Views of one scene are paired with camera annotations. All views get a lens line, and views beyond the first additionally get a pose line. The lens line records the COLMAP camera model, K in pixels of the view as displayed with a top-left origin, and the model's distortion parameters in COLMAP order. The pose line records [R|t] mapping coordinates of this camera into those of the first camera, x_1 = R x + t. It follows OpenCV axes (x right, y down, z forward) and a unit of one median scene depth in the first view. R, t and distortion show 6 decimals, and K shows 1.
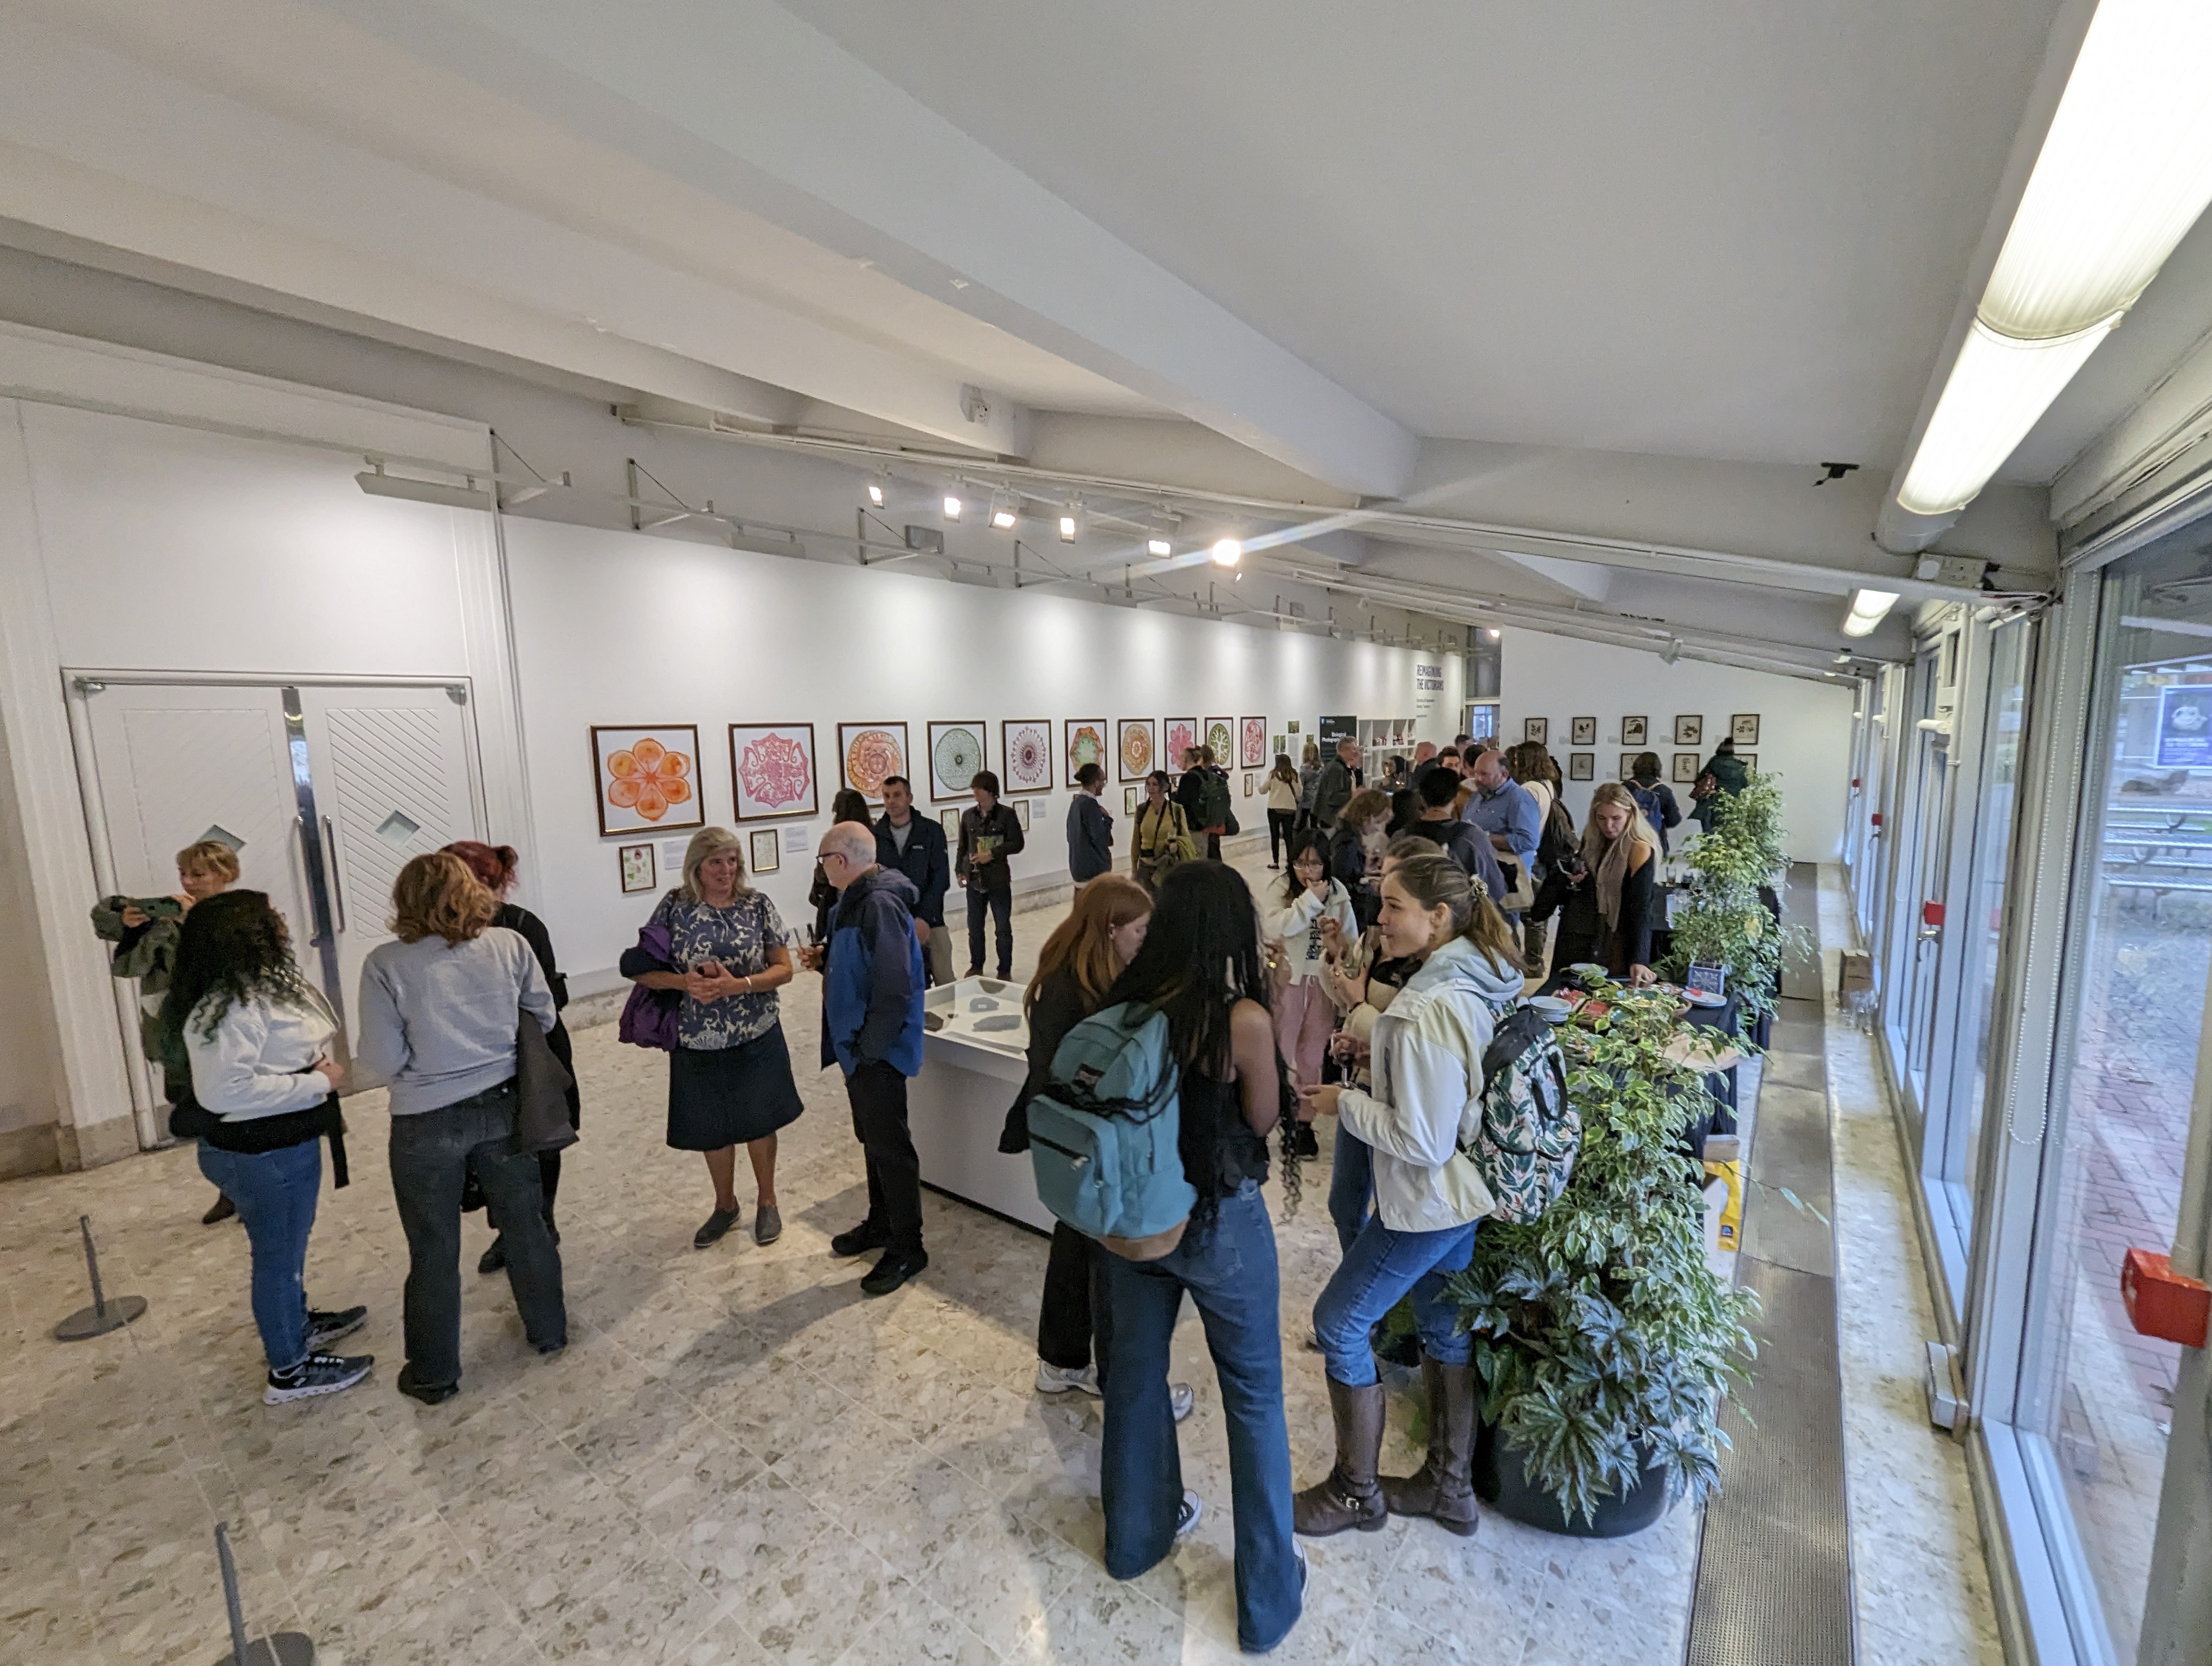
lens RADIAL K [[905.4, 0, 1110.6], [0, 905.4, 833.7], [0, 0, 1]] dist [-0.000321, 0.000173]
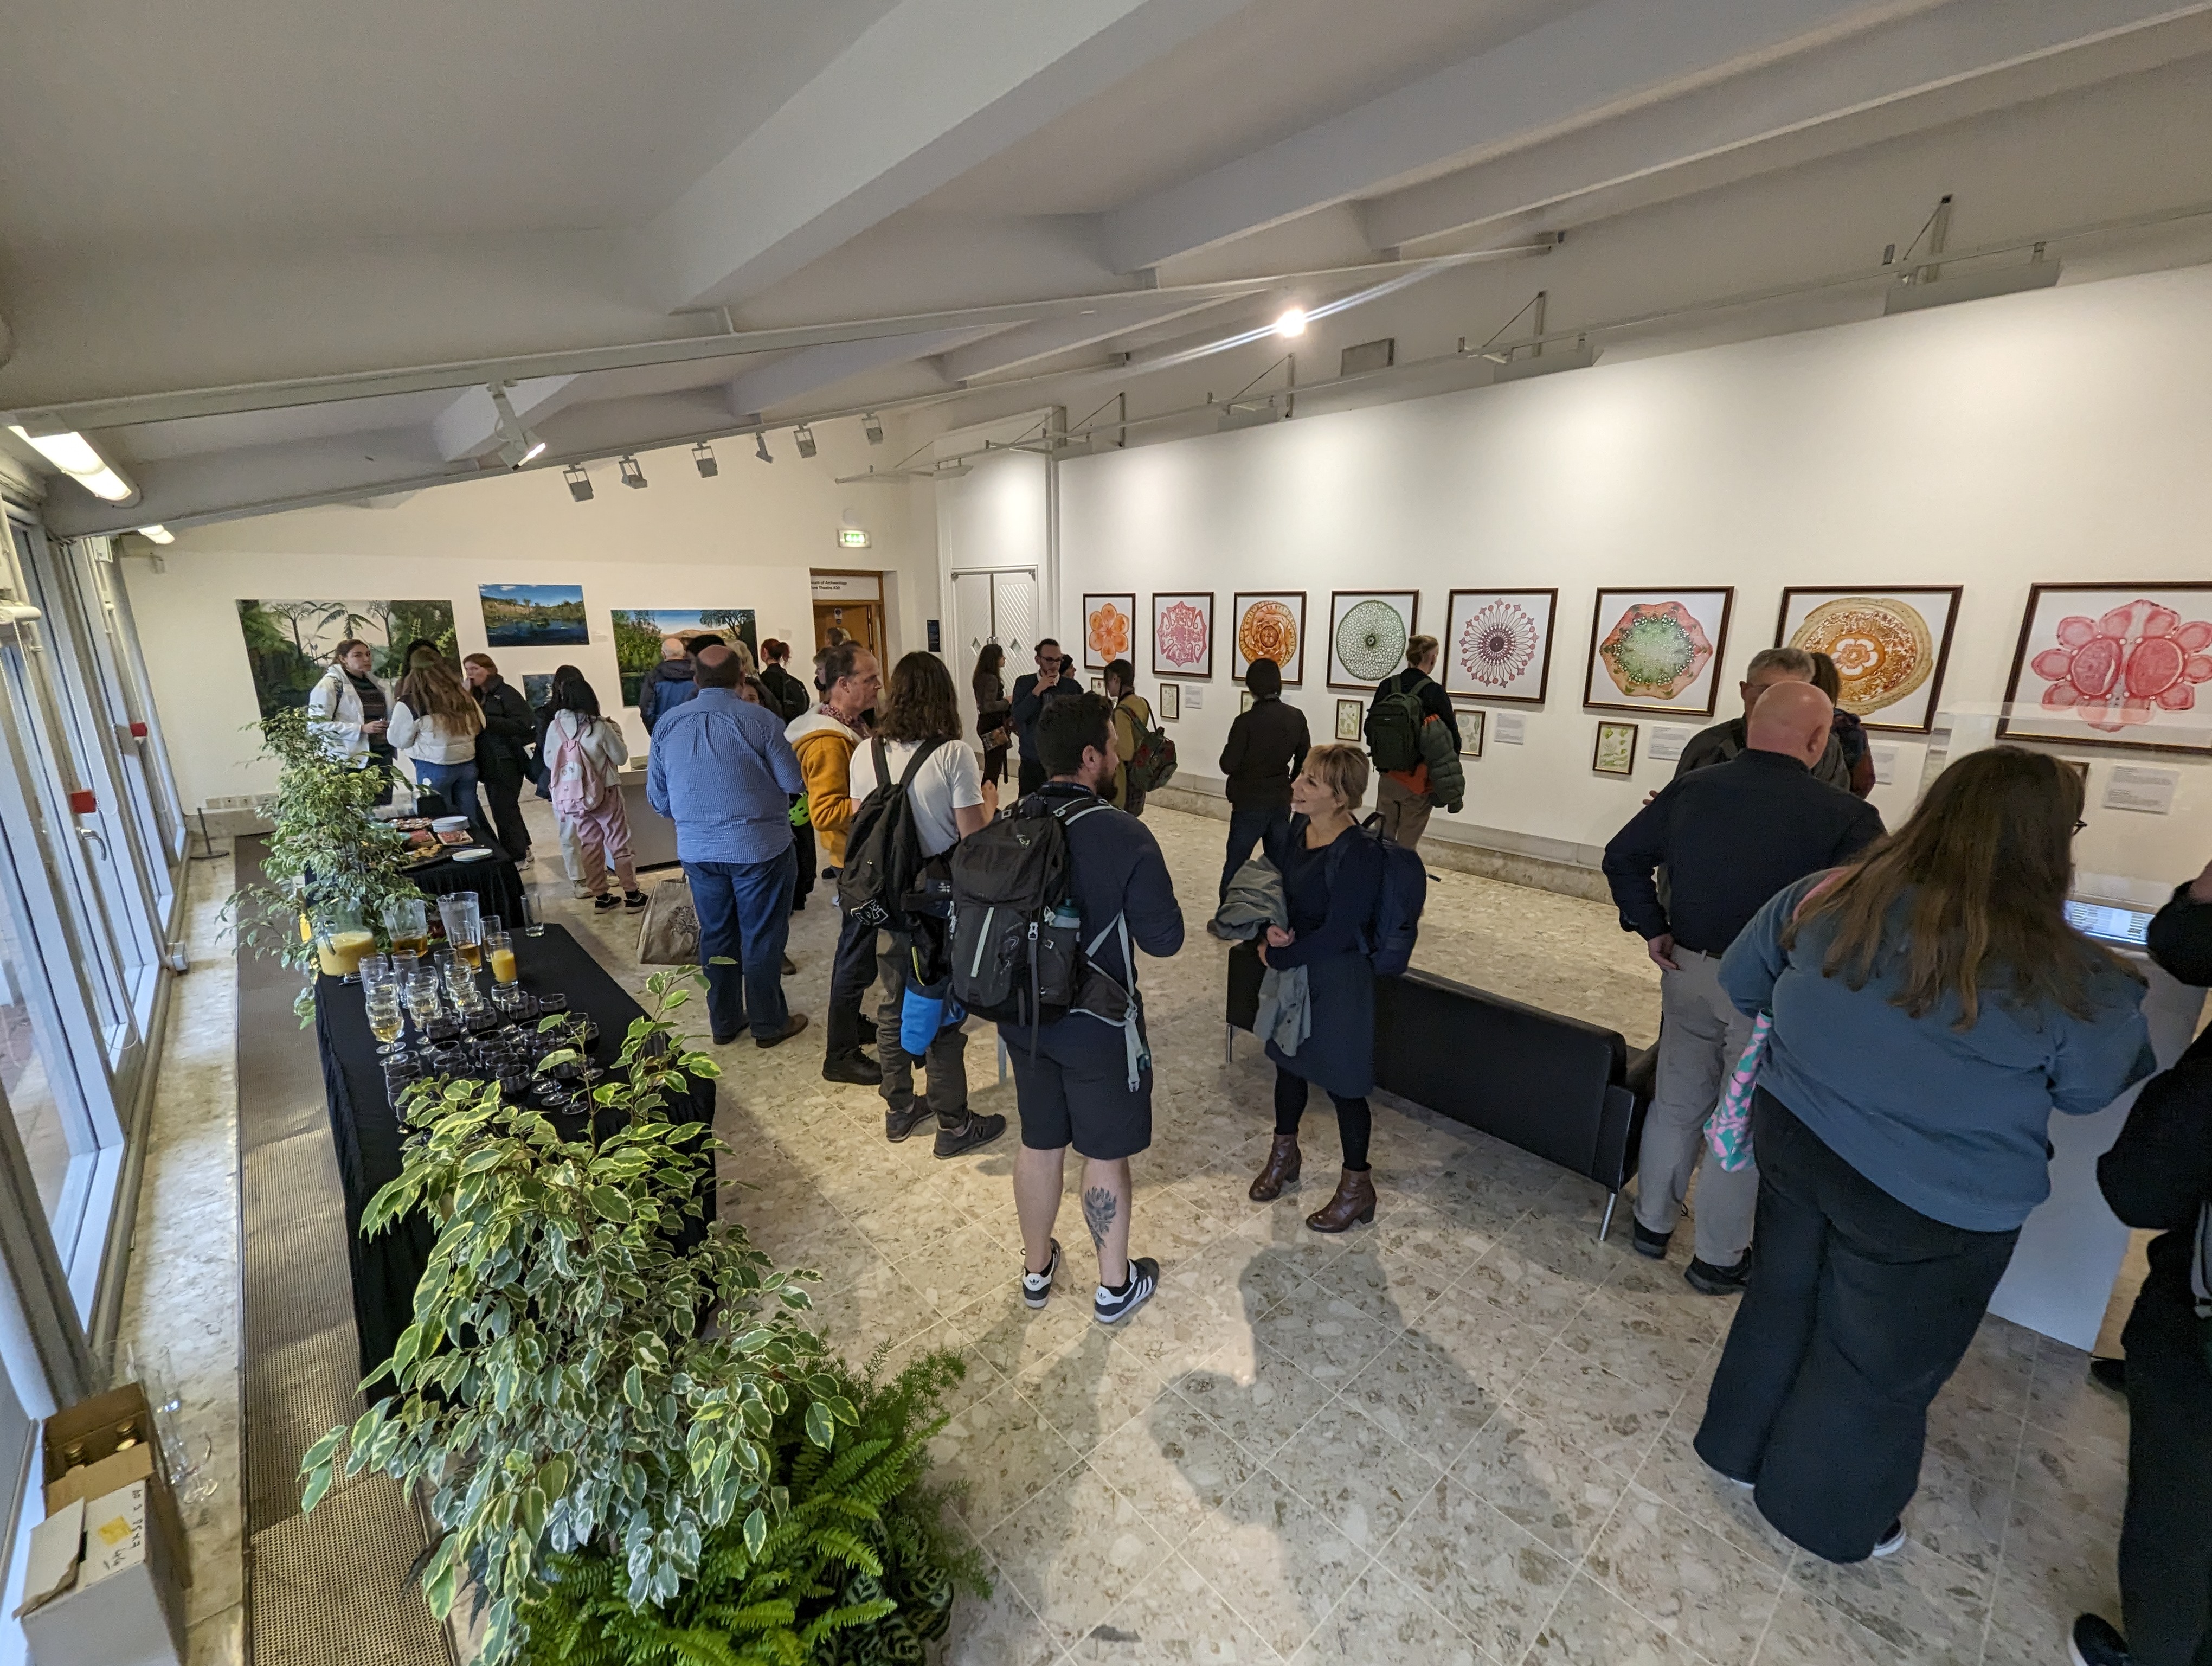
lens RADIAL K [[905.4, 0, 1110.6], [0, 905.4, 833.7], [0, 0, 1]] dist [-0.000321, 0.000173]
pose [[-0.164466, 0.266557, -0.949683, 0.774898], [-0.112179, 0.951493, 0.286492, -0.141015], [0.979983, 0.153653, -0.126586, 1.036769]]
